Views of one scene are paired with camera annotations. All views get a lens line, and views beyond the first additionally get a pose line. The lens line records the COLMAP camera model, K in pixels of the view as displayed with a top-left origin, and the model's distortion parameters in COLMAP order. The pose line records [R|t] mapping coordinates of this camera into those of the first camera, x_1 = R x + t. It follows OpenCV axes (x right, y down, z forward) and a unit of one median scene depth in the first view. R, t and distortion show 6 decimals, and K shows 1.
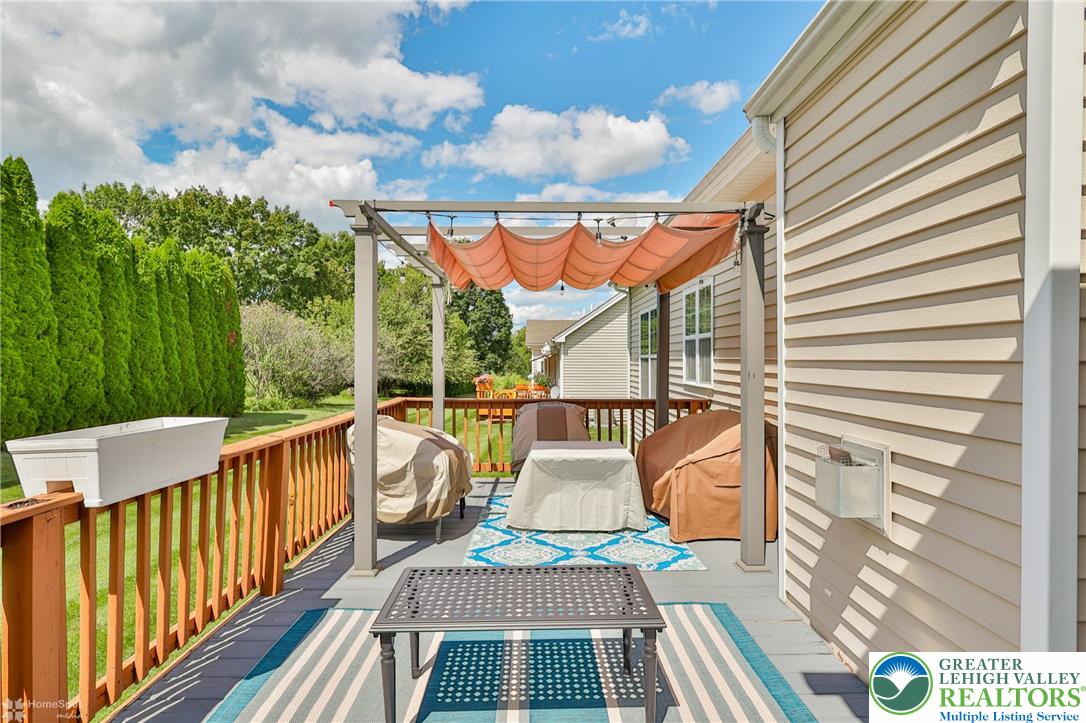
lens RADIAL K [[545.6, 0, 543.0], [0, 545.6, 361.5], [0, 0, 1]] dist [-0.003854, 0.000258]
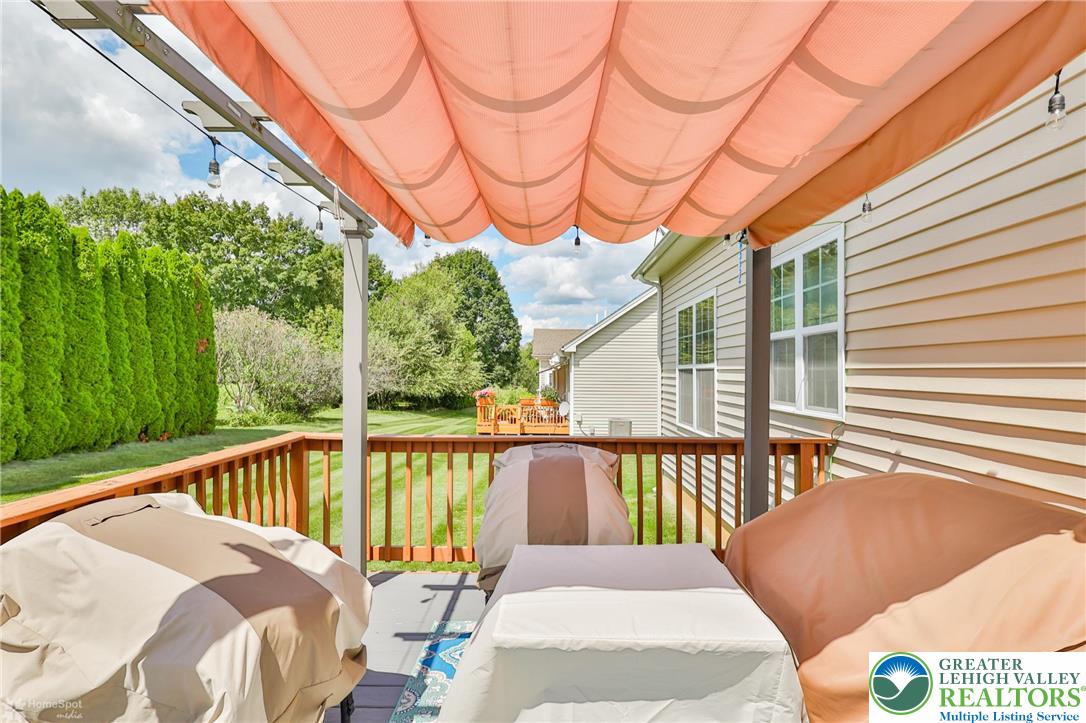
lens RADIAL K [[524.6, 0, 543.3], [0, 524.6, 365.2], [0, 0, 1]] dist [-0.000348, -0.000292]
pose [[0.999816, 0.004742, -0.018579, 0.003439], [-0.005057, 0.999843, -0.016969, 0.000851], [0.018496, 0.017060, 0.999683, 0.149258]]
